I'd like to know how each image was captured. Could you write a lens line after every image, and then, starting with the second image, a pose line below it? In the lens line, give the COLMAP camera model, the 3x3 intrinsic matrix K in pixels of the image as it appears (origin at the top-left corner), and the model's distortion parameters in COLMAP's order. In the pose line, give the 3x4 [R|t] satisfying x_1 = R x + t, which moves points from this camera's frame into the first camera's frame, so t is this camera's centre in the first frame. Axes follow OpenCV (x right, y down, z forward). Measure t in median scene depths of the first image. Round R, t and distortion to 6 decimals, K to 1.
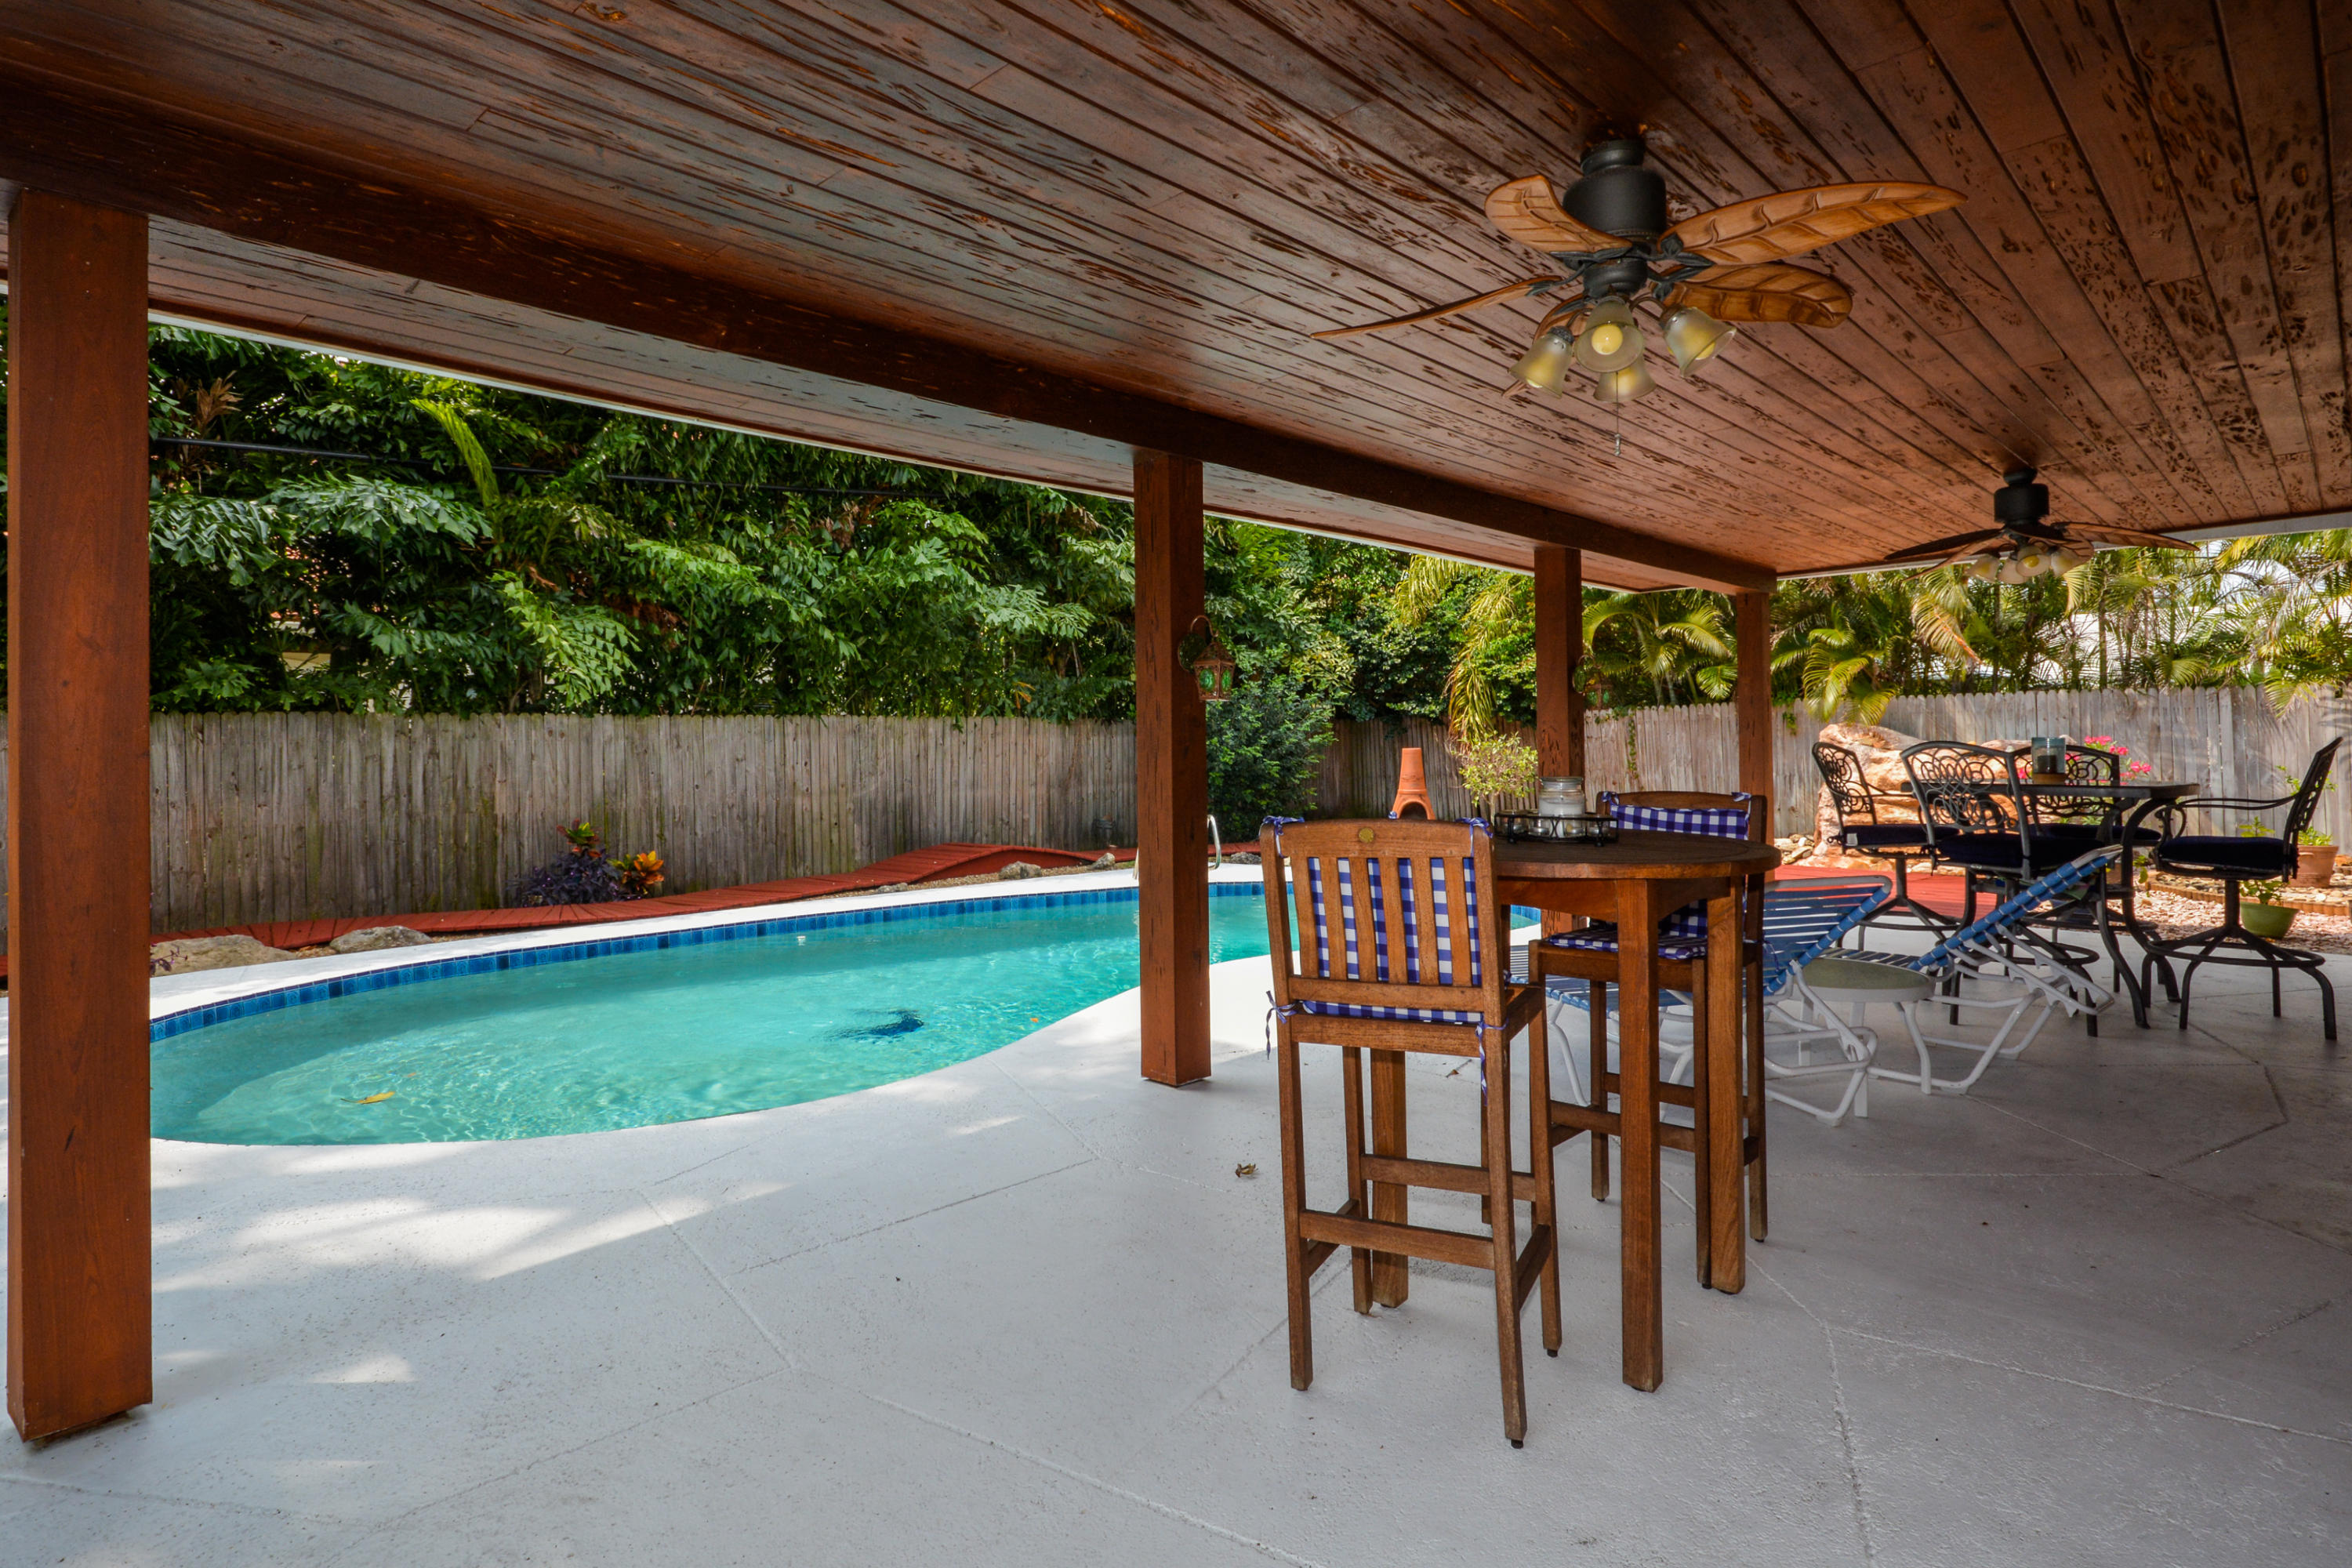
lens RADIAL K [[1273.0, 0, 1141.1], [0, 1273.0, 723.4], [0, 0, 1]] dist [0.007047, -0.001955]
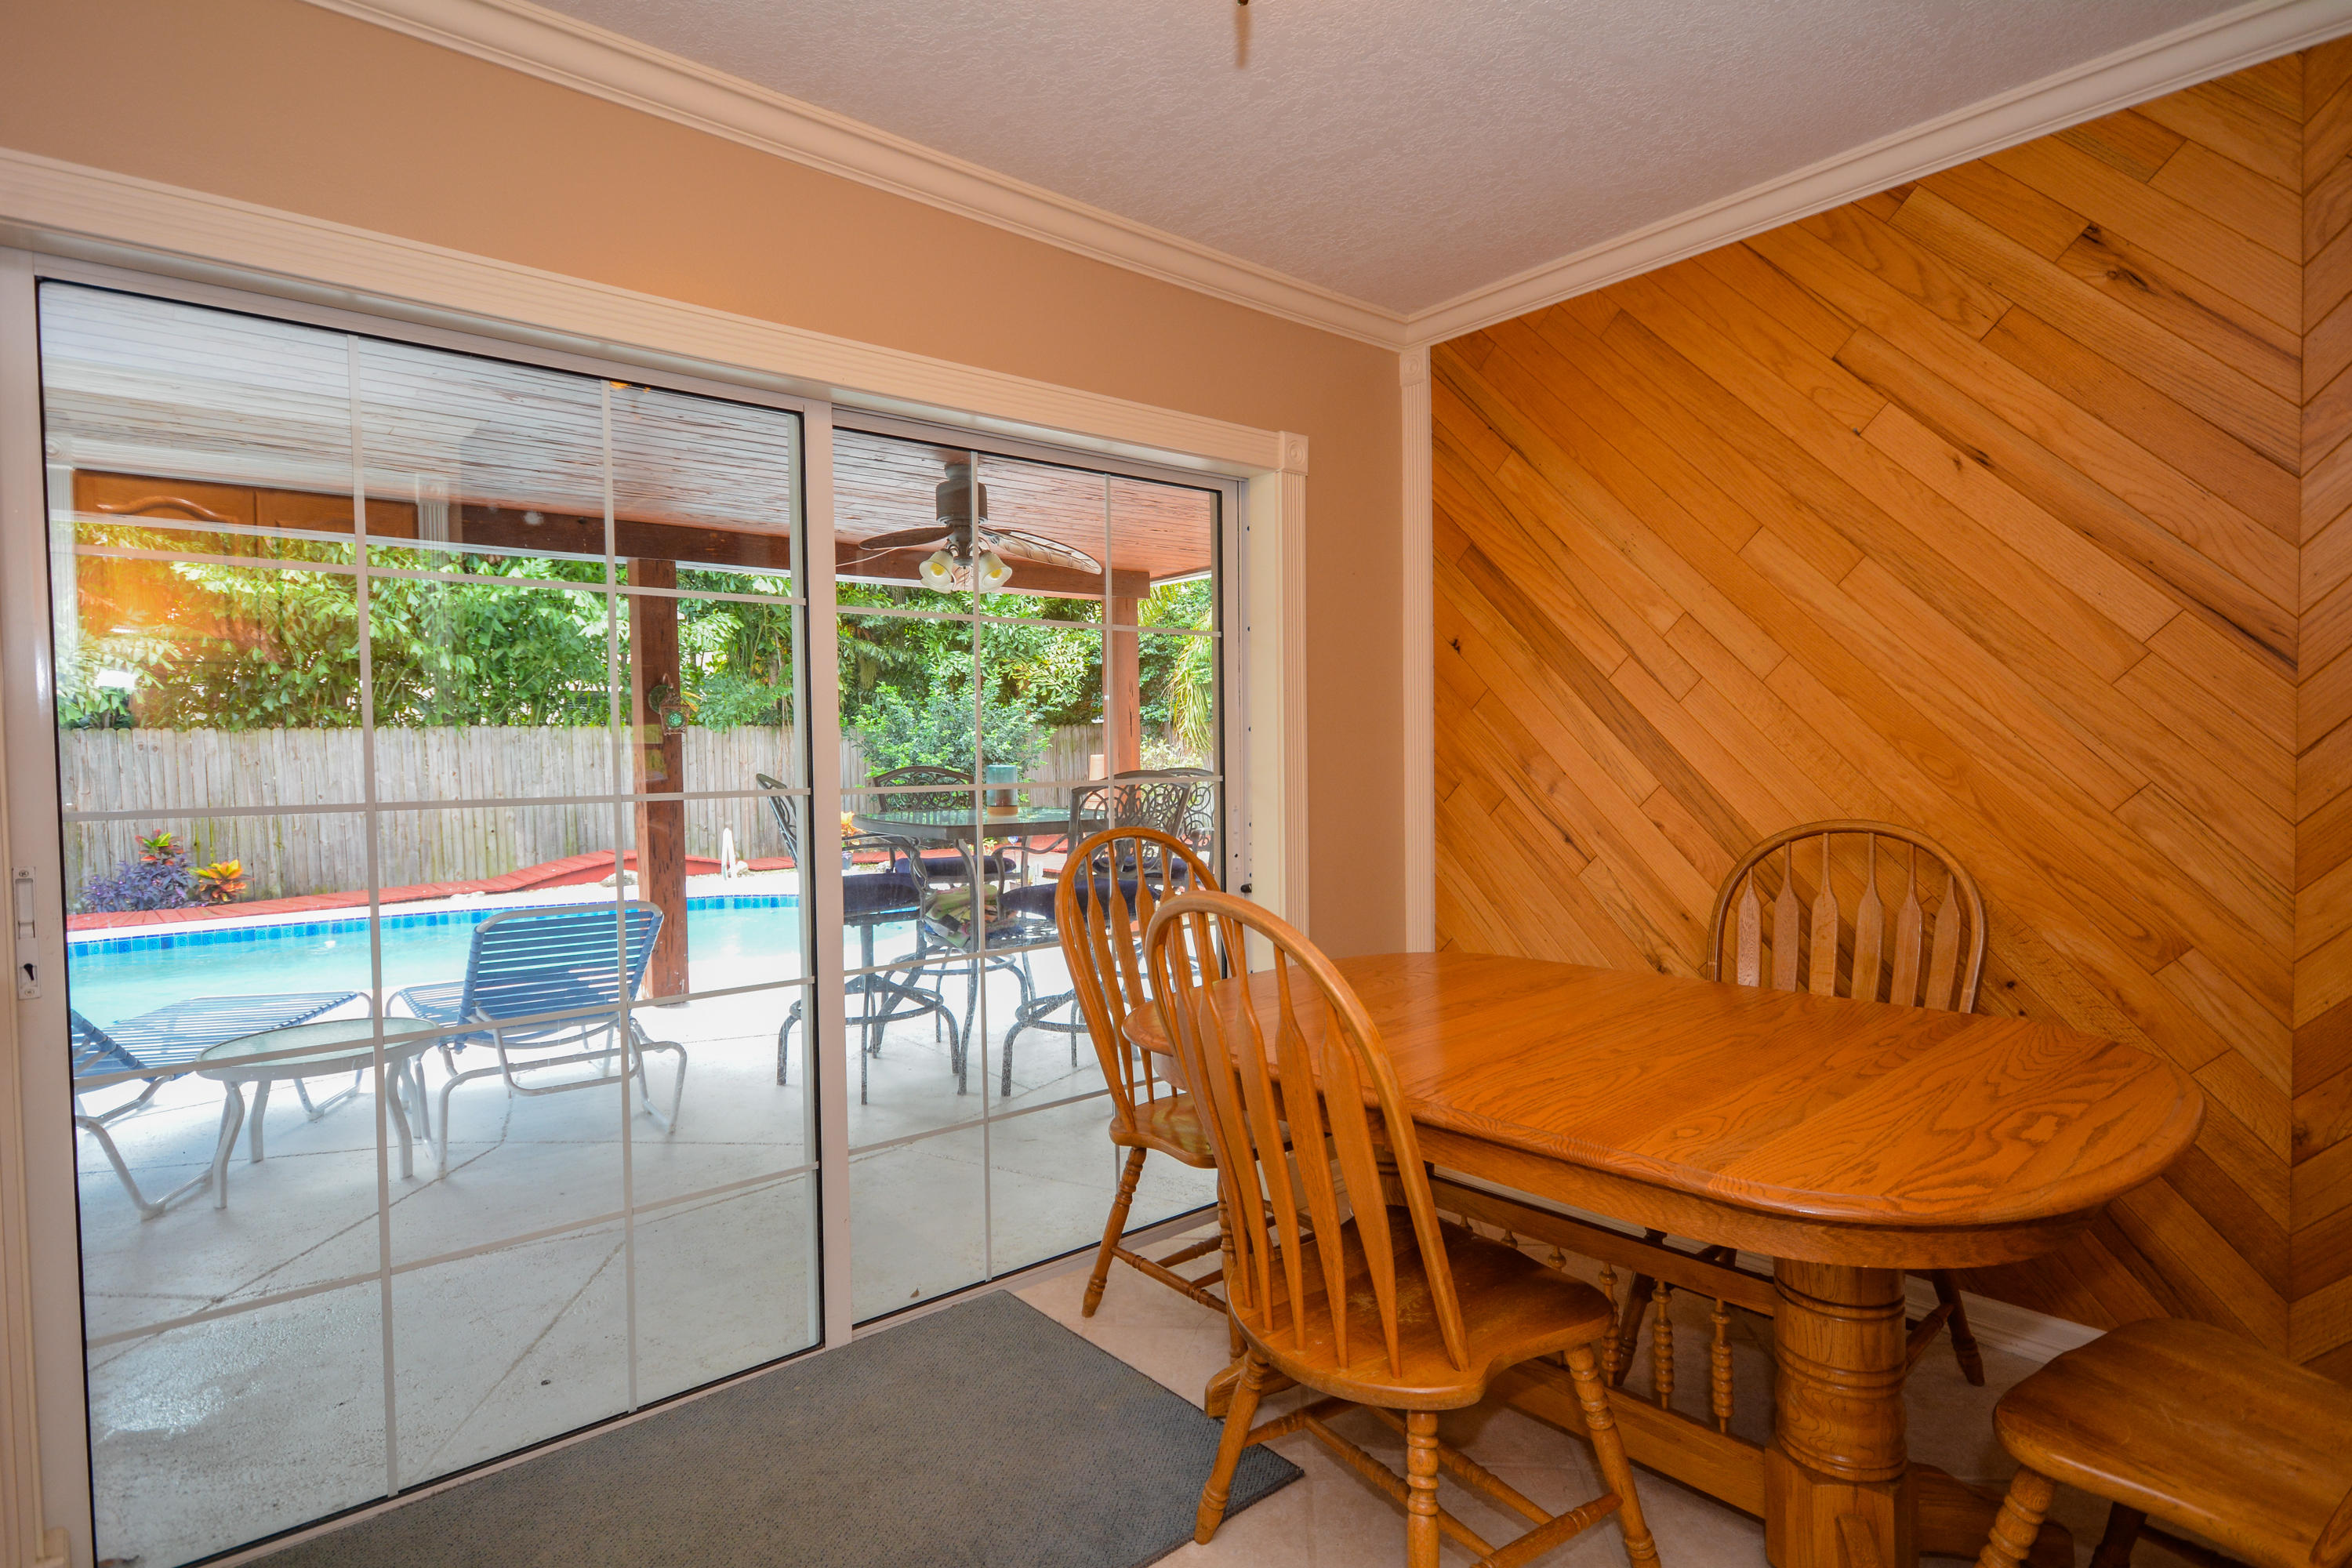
lens RADIAL K [[1273.0, 0, 1141.3], [0, 1273.0, 794.3], [0, 0, 1]] dist [0.007047, -0.001955]
pose [[0.991709, 0.000648, -0.128506, 0.455638], [0.007072, 0.998197, 0.059610, -0.009819], [0.128312, -0.060025, 0.989916, 0.060803]]
